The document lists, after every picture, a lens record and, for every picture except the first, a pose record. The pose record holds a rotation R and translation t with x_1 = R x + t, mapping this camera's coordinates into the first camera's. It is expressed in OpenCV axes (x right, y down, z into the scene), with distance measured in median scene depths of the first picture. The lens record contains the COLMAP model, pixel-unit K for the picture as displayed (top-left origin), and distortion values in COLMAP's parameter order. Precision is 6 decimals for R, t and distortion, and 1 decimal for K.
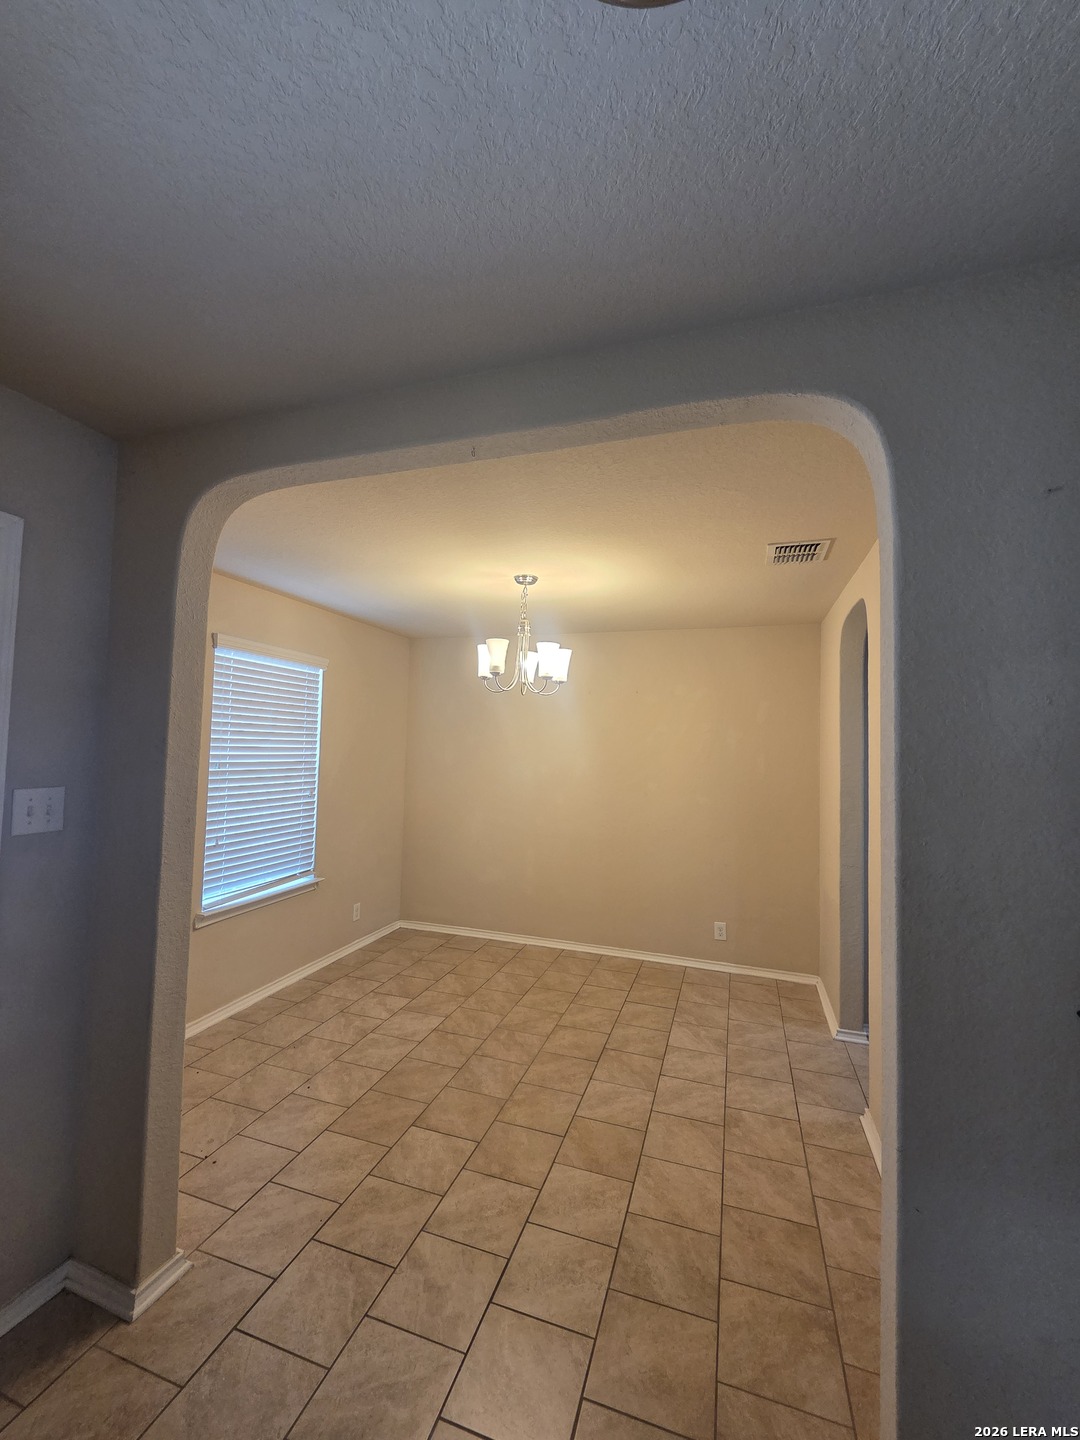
lens RADIAL K [[596.1, 0, 524.4], [0, 596.1, 721.3], [0, 0, 1]] dist [-0.003203, 0.001436]
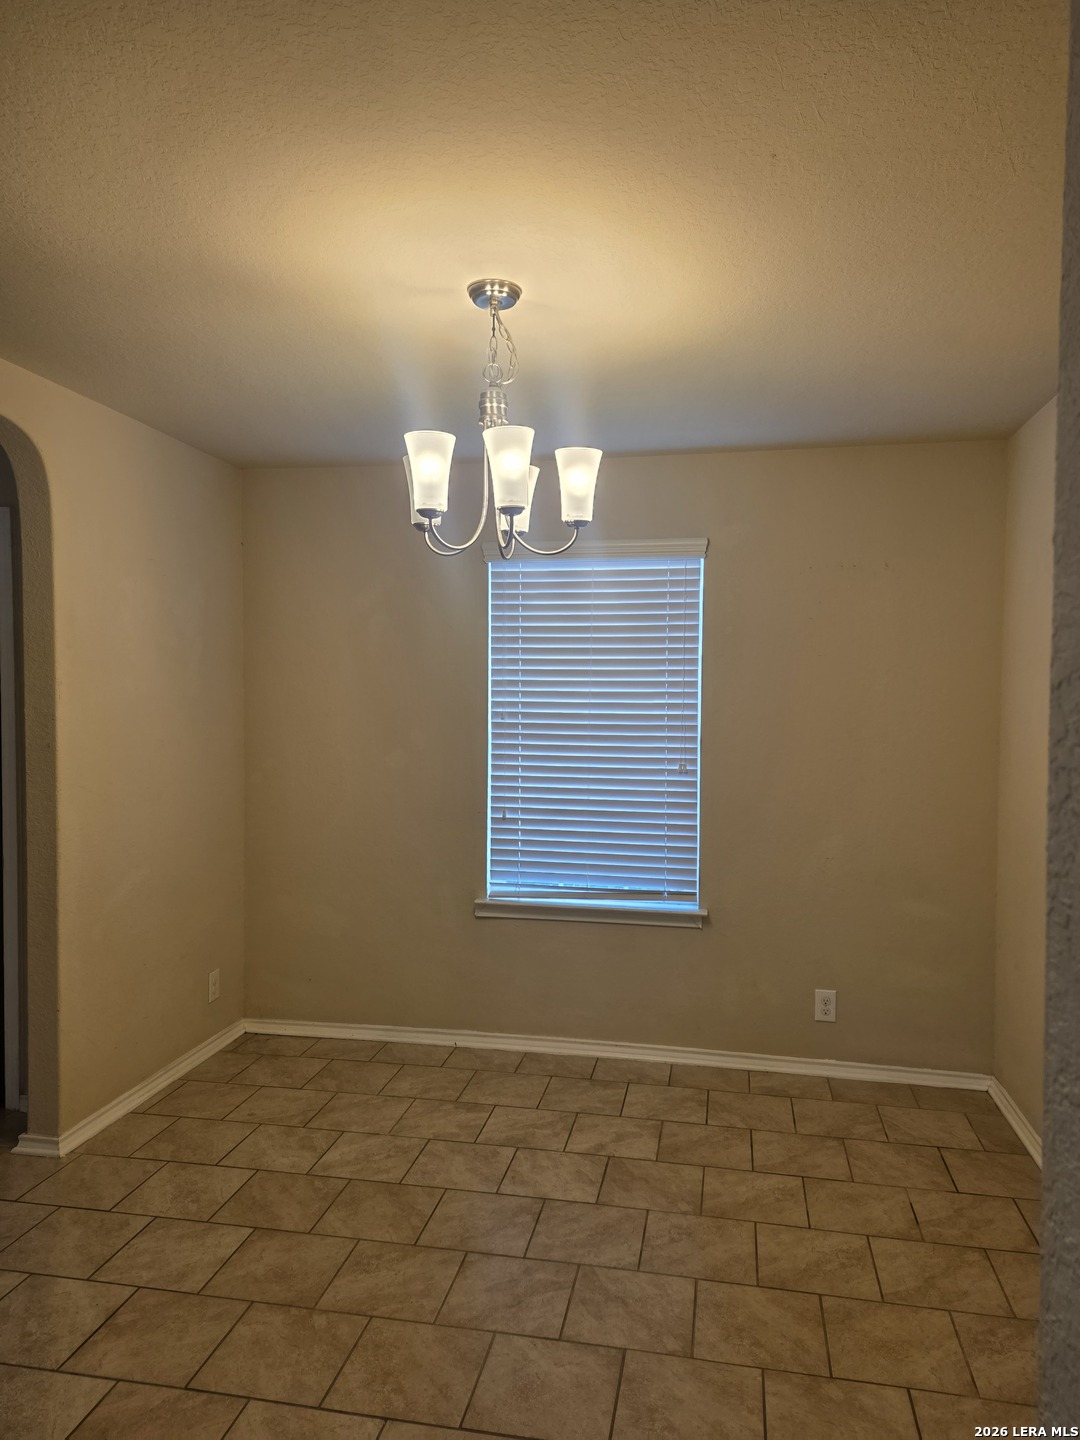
lens RADIAL K [[947.8, 0, 534.9], [0, 947.8, 717.9], [0, 0, 1]] dist [0.050891, -0.019229]
pose [[0.156280, 0.000742, -0.987713, 0.689966], [0.037077, 0.999291, 0.006617, 0.070175], [0.987017, -0.037655, 0.156141, 0.842903]]
